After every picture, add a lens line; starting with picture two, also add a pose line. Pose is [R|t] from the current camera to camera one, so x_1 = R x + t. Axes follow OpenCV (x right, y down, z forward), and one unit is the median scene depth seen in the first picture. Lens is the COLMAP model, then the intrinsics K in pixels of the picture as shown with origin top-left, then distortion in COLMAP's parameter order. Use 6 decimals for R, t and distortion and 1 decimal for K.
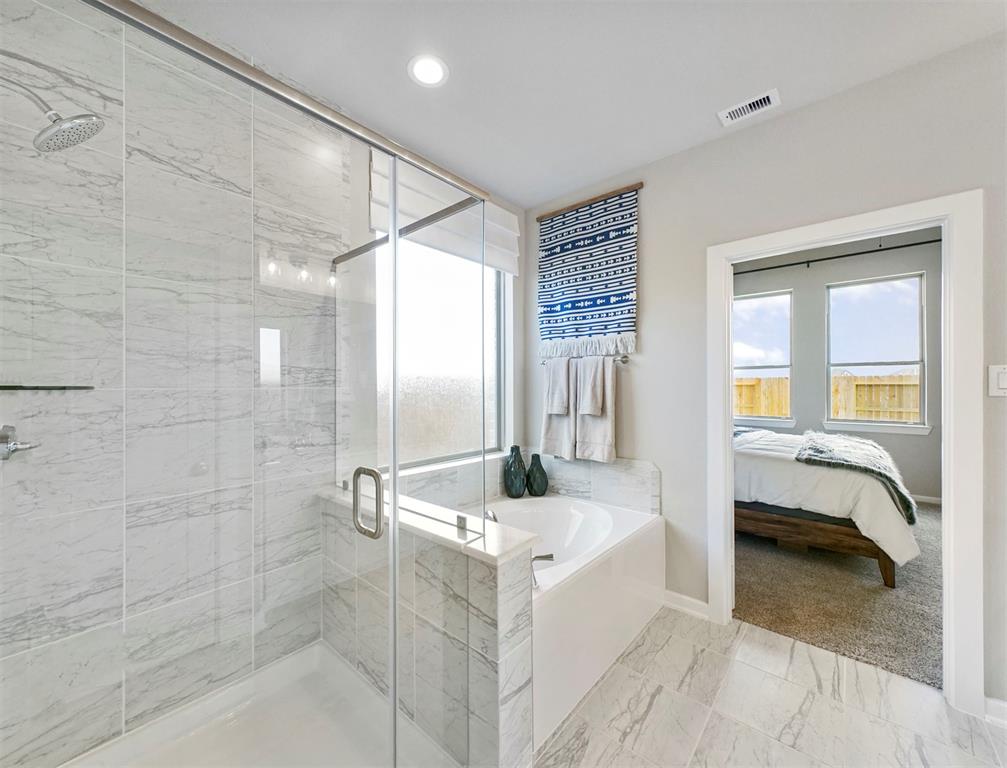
lens RADIAL K [[387.7, 0, 494.0], [0, 387.7, 386.7], [0, 0, 1]] dist [0.003429, -0.000044]
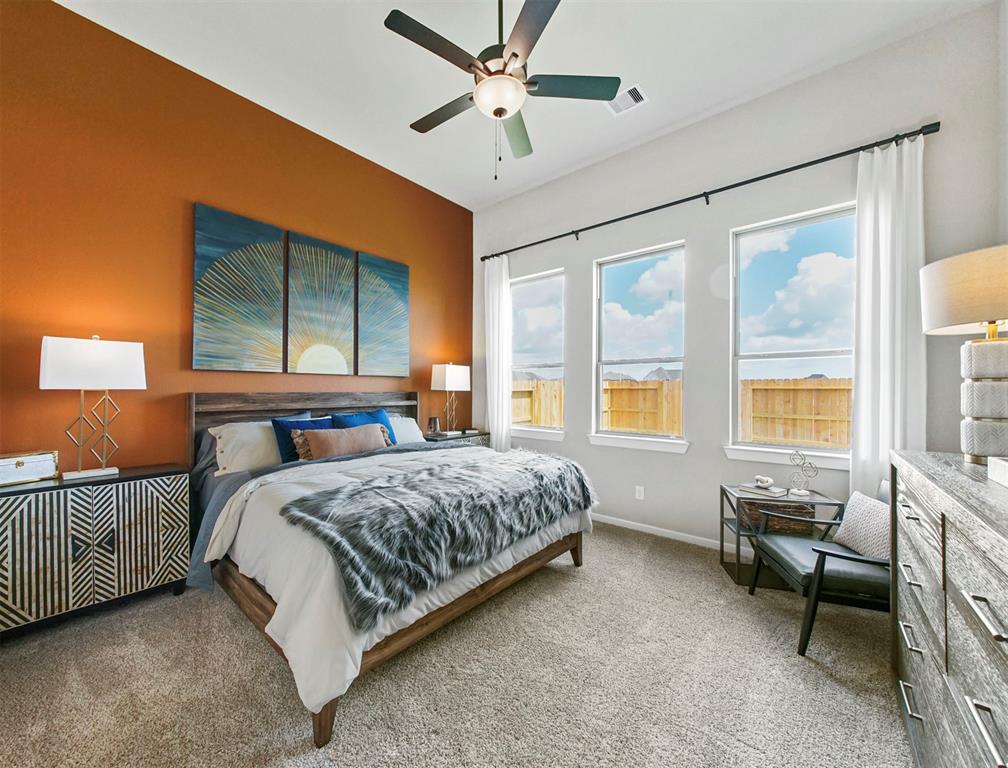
lens RADIAL K [[388.1, 0, 494.5], [0, 388.1, 386.7], [0, 0, 1]] dist [0.003429, -0.000044]
pose [[0.983332, 0.003138, 0.181793, 0.183942], [-0.001406, 0.999952, -0.009652, -0.000702], [-0.181815, 0.009236, 0.983289, 0.229258]]
